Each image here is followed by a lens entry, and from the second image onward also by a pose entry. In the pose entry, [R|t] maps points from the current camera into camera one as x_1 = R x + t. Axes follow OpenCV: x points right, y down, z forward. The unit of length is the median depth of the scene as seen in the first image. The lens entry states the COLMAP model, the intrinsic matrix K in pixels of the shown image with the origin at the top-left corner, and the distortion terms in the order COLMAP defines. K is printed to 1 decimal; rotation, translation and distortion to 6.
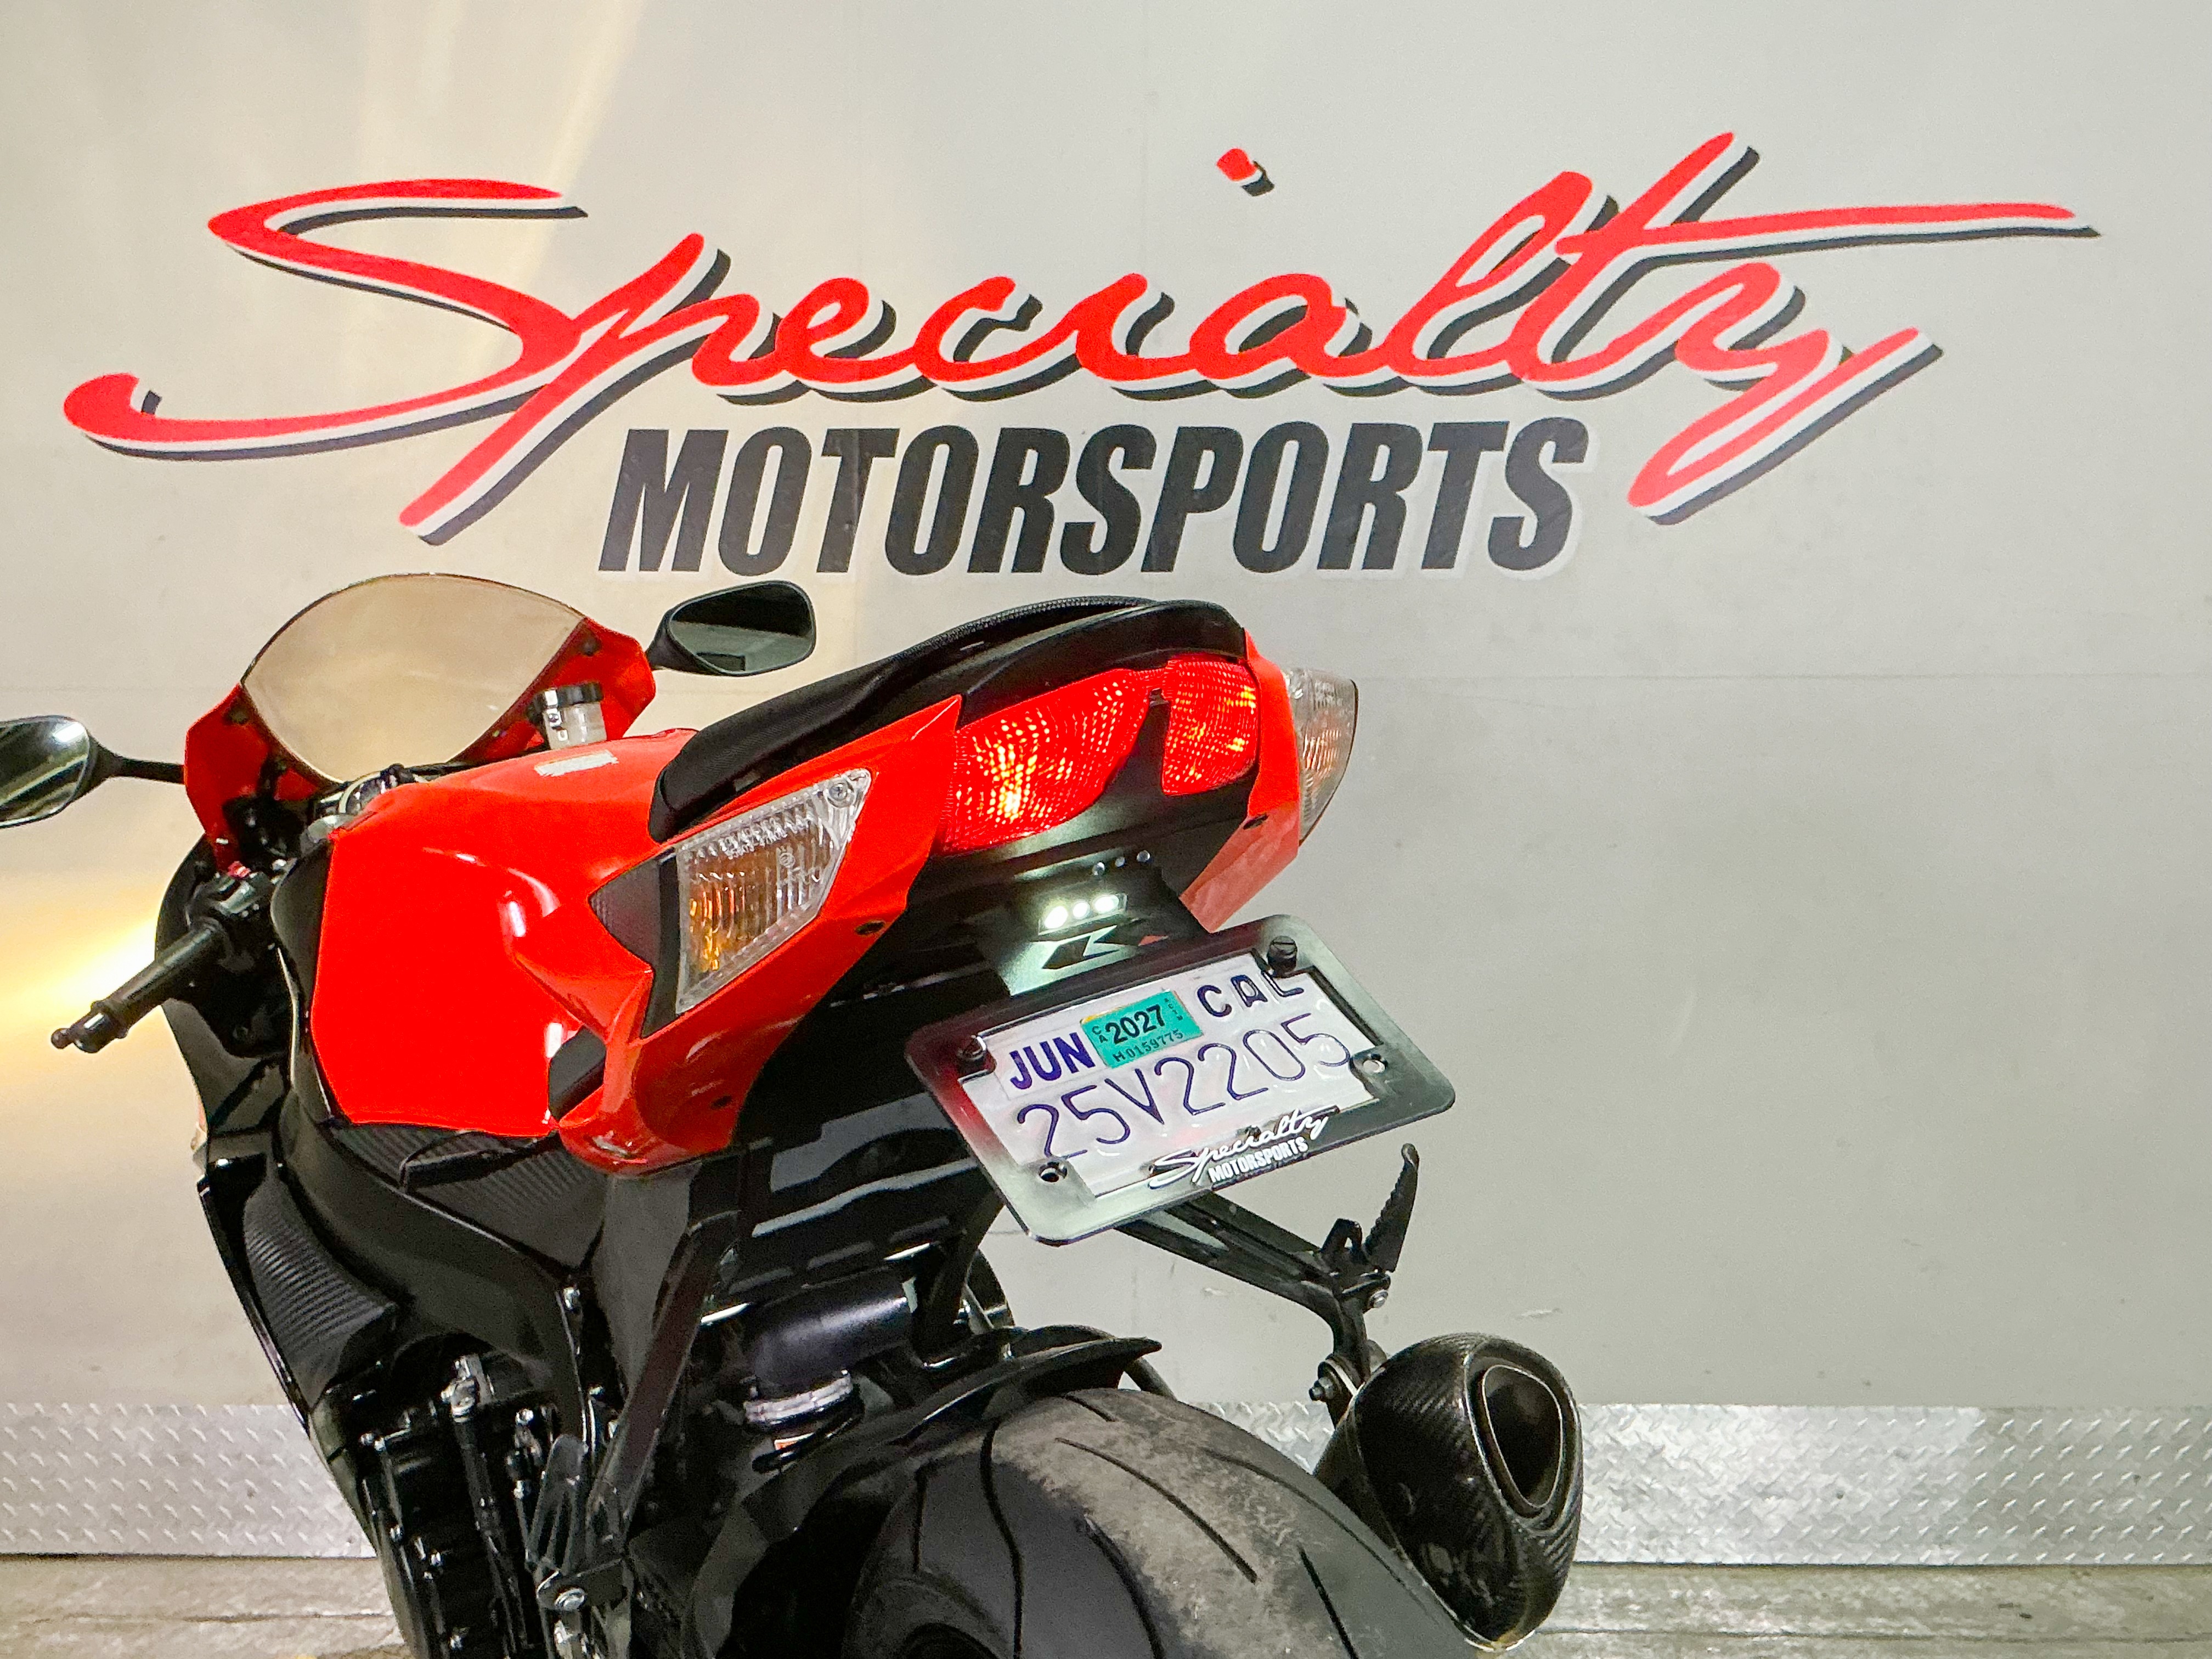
lens RADIAL K [[2436.5, 0, 1109.7], [0, 2436.5, 833.3], [0, 0, 1]] dist [0.076594, 0.000000]
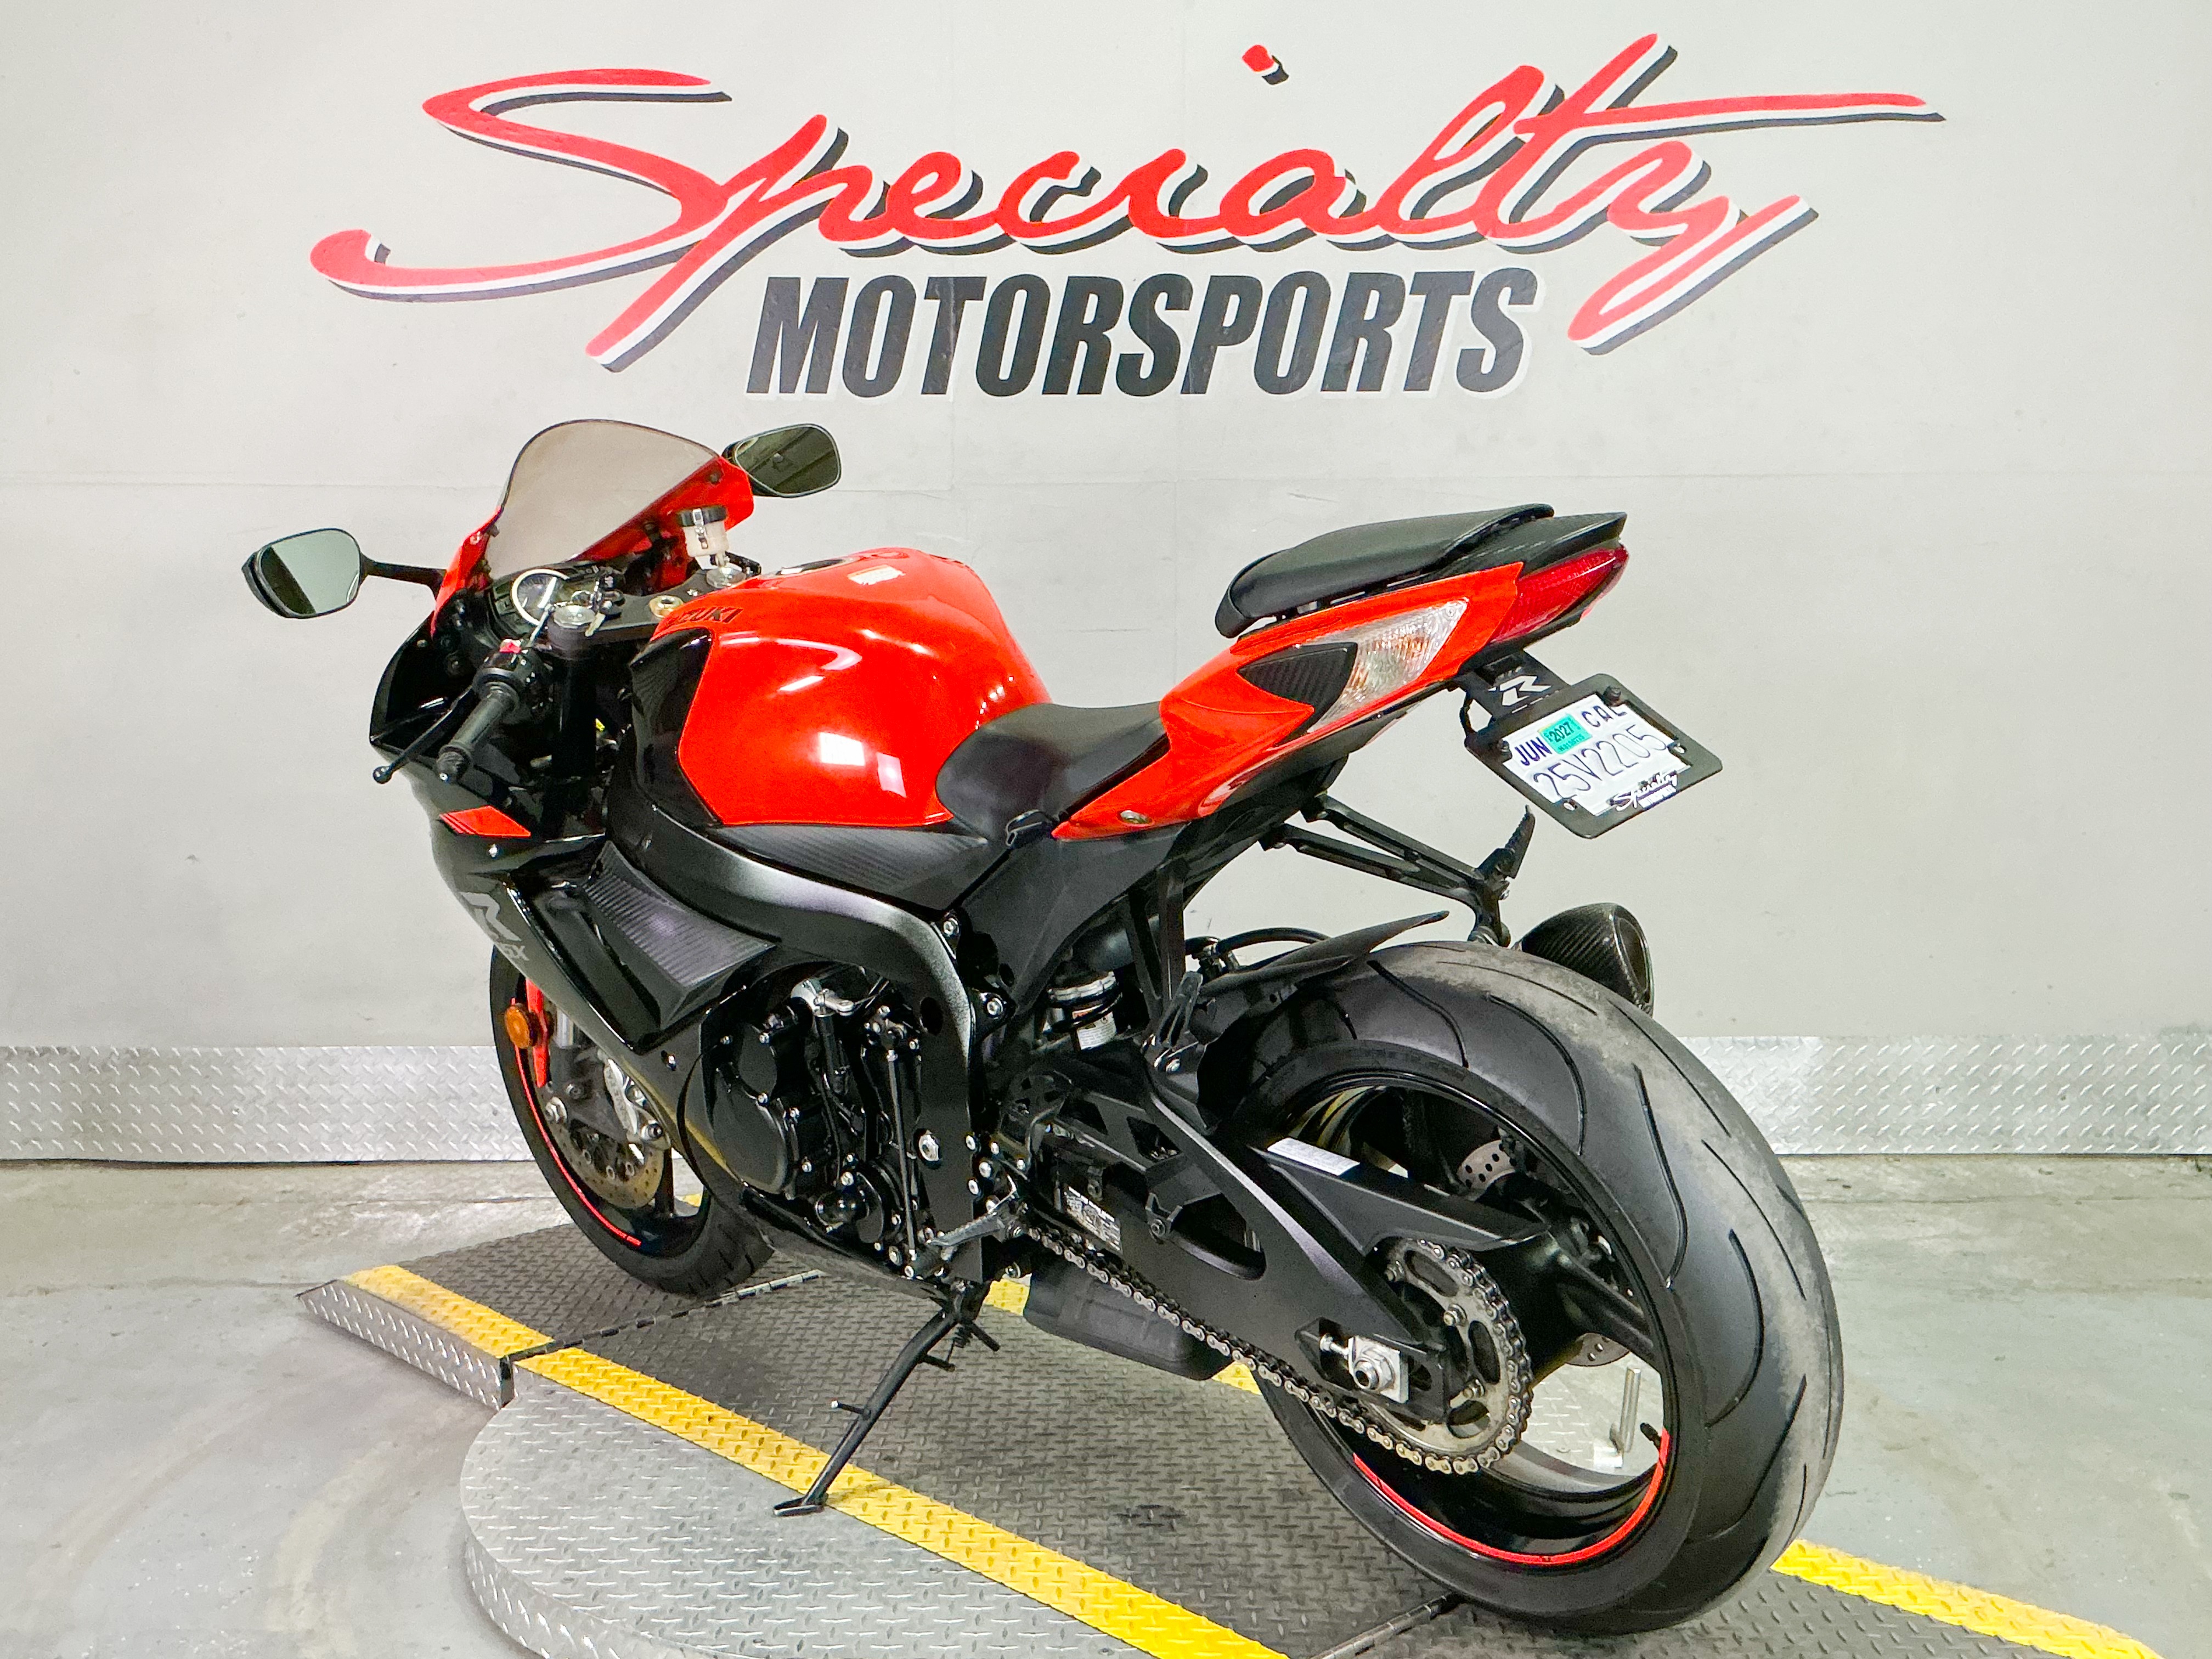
lens RADIAL K [[2396.4, 0, 1115.4], [0, 2396.4, 827.8], [0, 0, 1]] dist [0.081130, 0.000000]
pose [[0.999865, -0.005093, 0.015598, -0.041281], [0.003488, 0.994854, 0.101255, -0.010168], [-0.016034, -0.101187, 0.994738, -0.253117]]
